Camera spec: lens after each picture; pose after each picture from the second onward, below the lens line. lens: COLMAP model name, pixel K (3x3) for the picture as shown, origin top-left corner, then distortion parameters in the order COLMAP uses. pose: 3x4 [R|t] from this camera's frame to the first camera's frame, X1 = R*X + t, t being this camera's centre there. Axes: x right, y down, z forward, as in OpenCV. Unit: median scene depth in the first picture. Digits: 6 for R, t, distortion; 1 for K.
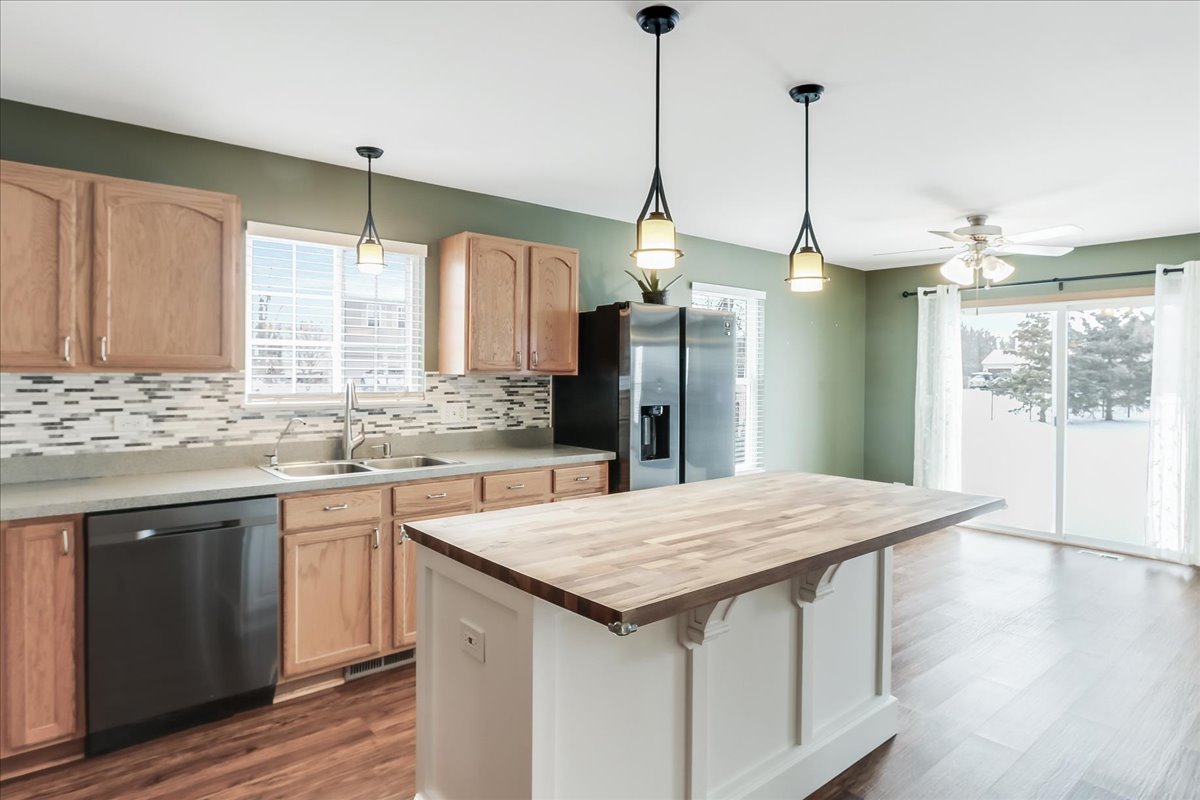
lens RADIAL K [[698.2, 0, 629.8], [0, 698.2, 377.0], [0, 0, 1]] dist [0.008235, 0.002646]
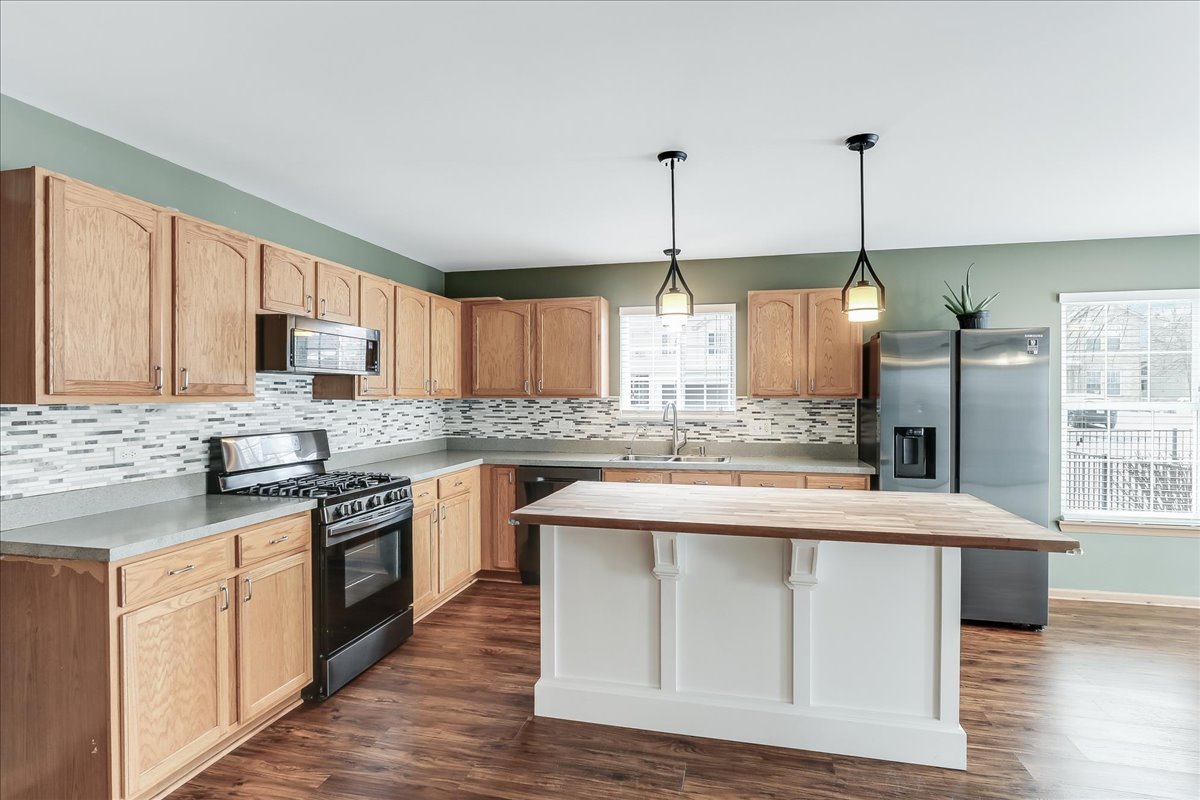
lens RADIAL K [[648.2, 0, 594.4], [0, 648.2, 398.3], [0, 0, 1]] dist [0.021992, -0.000753]
pose [[0.580141, -0.005089, -0.814500, 0.578518], [-0.000603, 0.999978, -0.006677, 0.004752], [0.814516, 0.004364, 0.580125, 0.040350]]
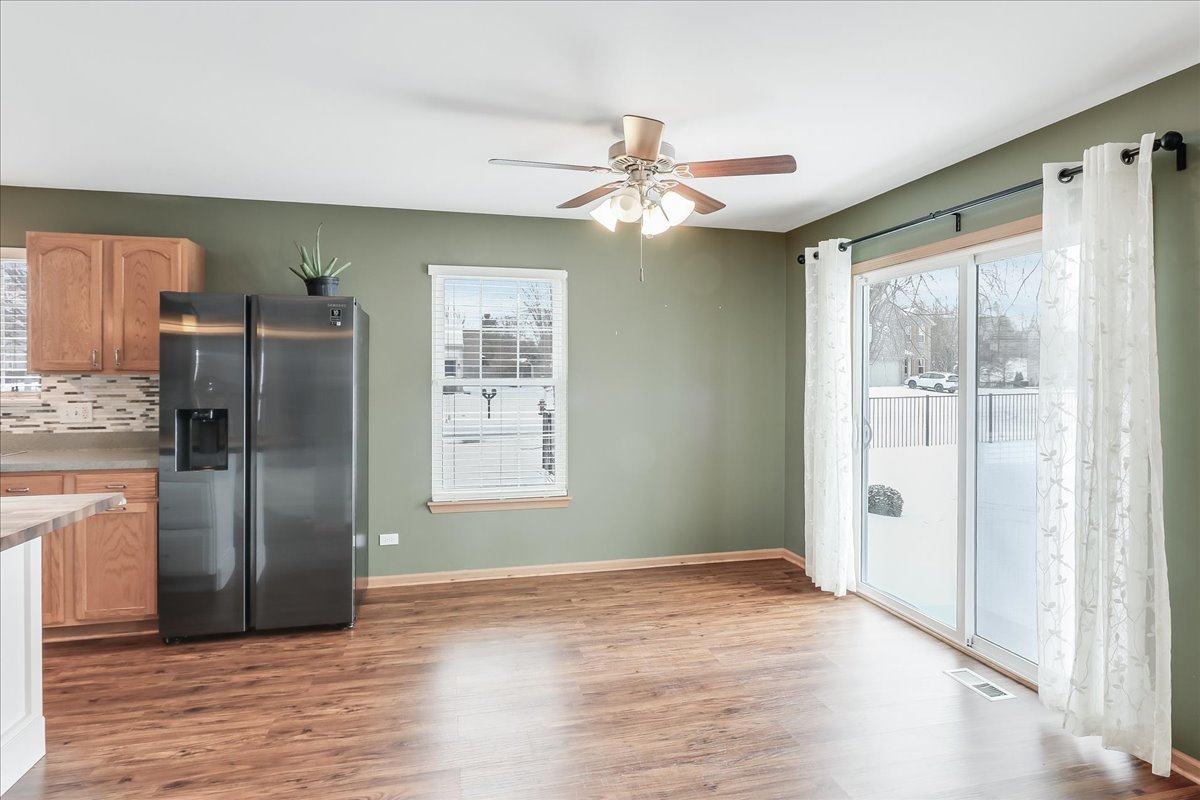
lens RADIAL K [[688.1, 0, 631.3], [0, 688.1, 378.3], [0, 0, 1]] dist [-0.000156, 0.001299]
pose [[0.887508, -0.003027, -0.460782, 0.946156], [0.002937, 0.999995, -0.000914, 0.005000], [0.460782, -0.000542, 0.887513, 0.502404]]
